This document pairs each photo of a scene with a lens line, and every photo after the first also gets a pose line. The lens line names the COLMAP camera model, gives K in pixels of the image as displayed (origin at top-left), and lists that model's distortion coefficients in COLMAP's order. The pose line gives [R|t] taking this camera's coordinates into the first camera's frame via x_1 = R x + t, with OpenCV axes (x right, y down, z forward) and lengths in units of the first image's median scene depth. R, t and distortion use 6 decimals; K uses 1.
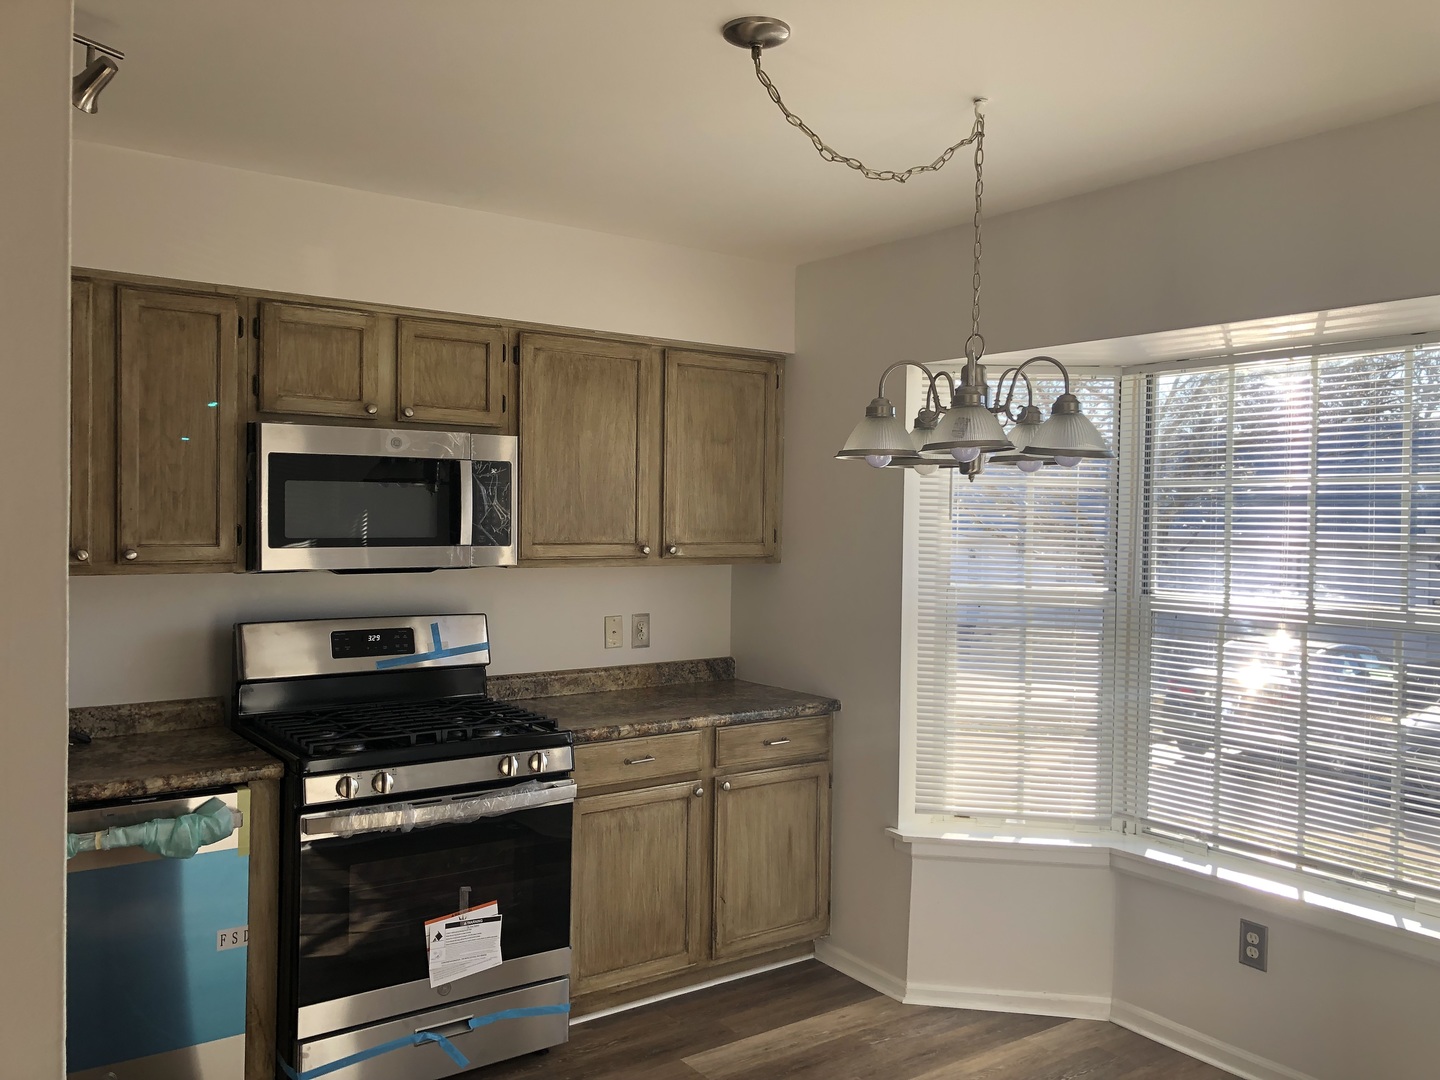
lens RADIAL K [[1188.7, 0, 727.7], [0, 1188.7, 536.3], [0, 0, 1]] dist [0.092950, -0.107625]
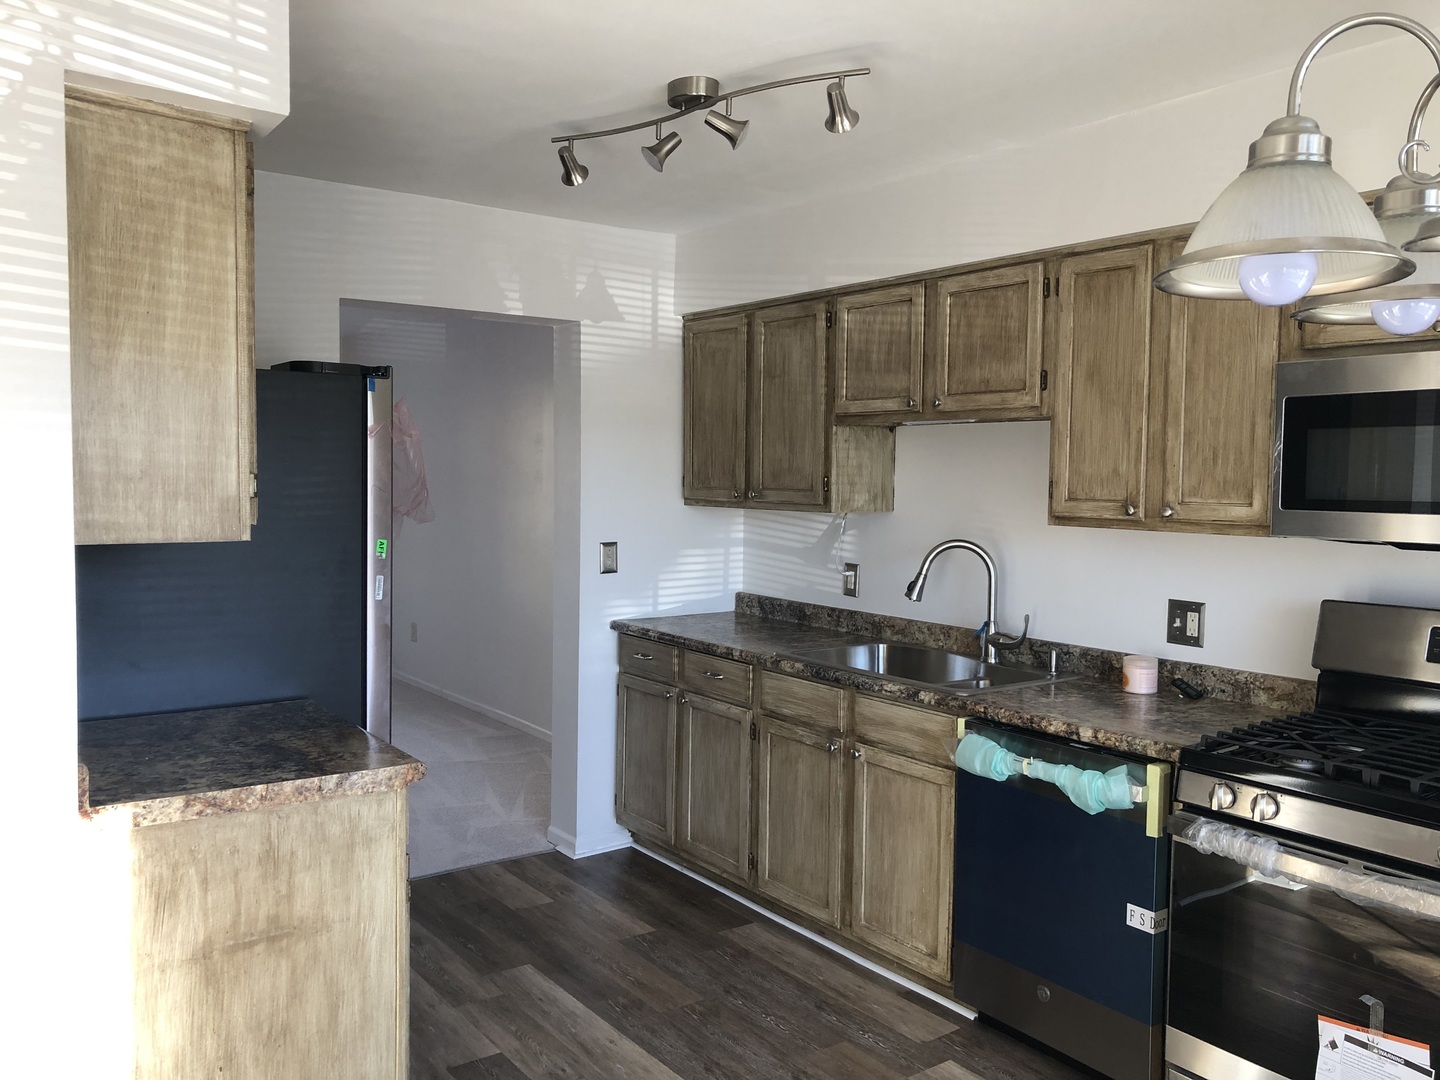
lens RADIAL K [[1188.7, 0, 727.7], [0, 1188.7, 536.3], [0, 0, 1]] dist [0.092950, -0.107625]
pose [[0.014312, 0.043487, -0.998951, 0.415050], [-0.031490, 0.998578, 0.043019, 0.003647], [0.999402, 0.030841, 0.015661, 0.531891]]
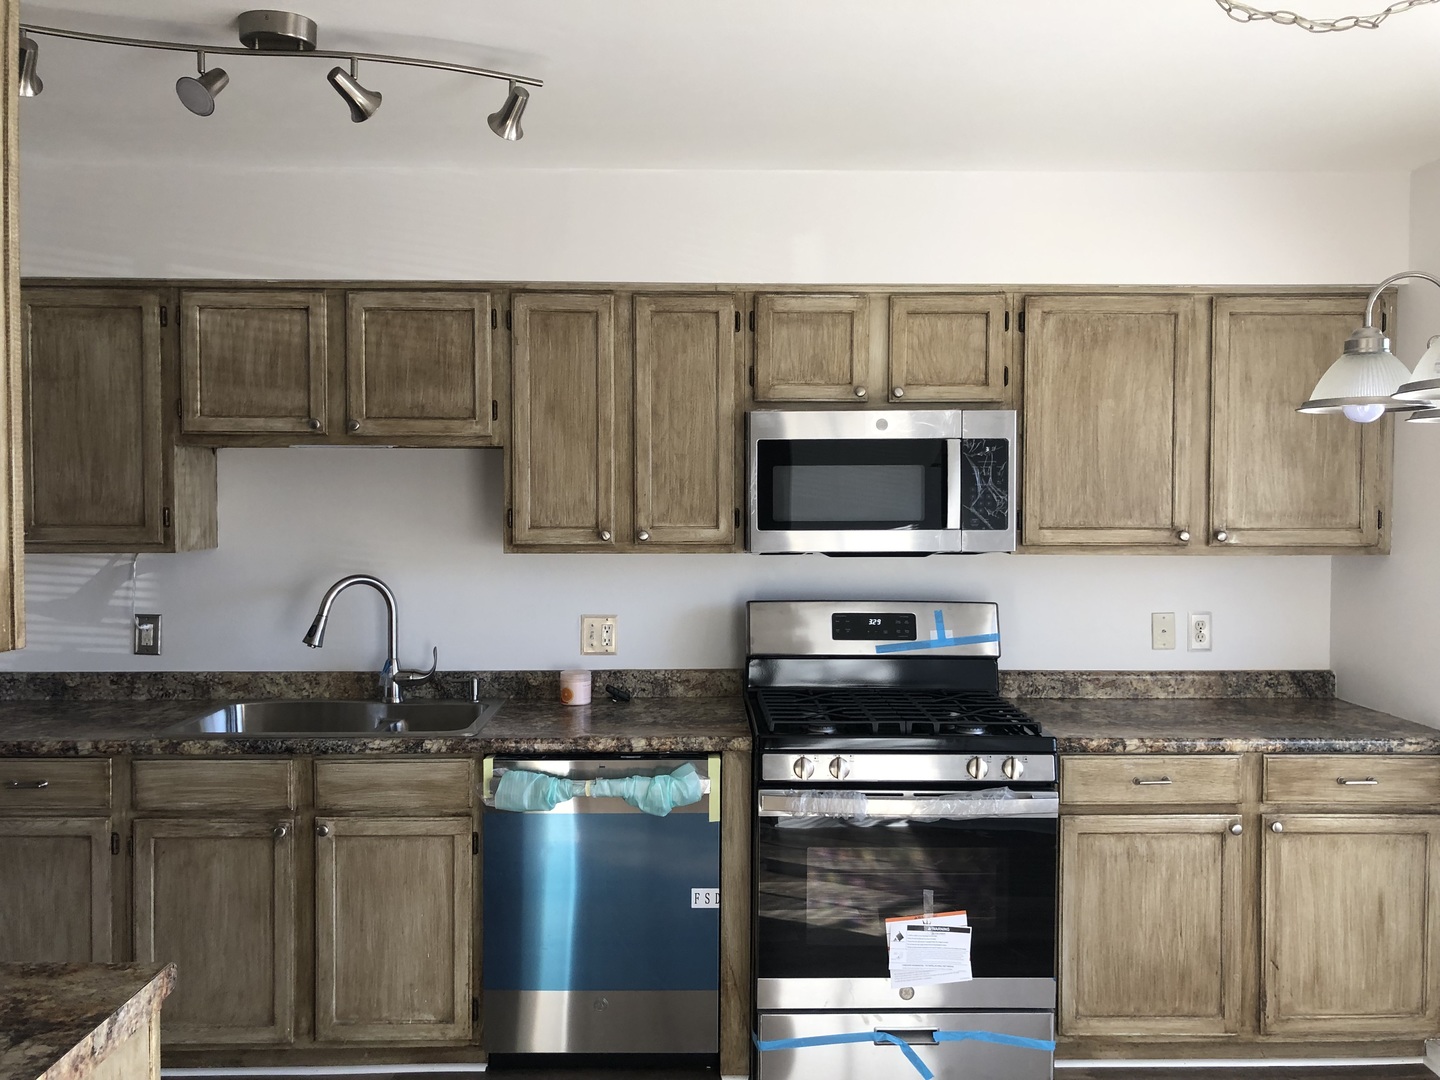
lens RADIAL K [[1188.7, 0, 727.7], [0, 1188.7, 536.3], [0, 0, 1]] dist [0.092950, -0.107625]
pose [[0.825149, 0.007886, -0.564860, 0.162154], [-0.001642, 0.999932, 0.011561, 0.002377], [0.564912, -0.008612, 0.825106, 0.117526]]
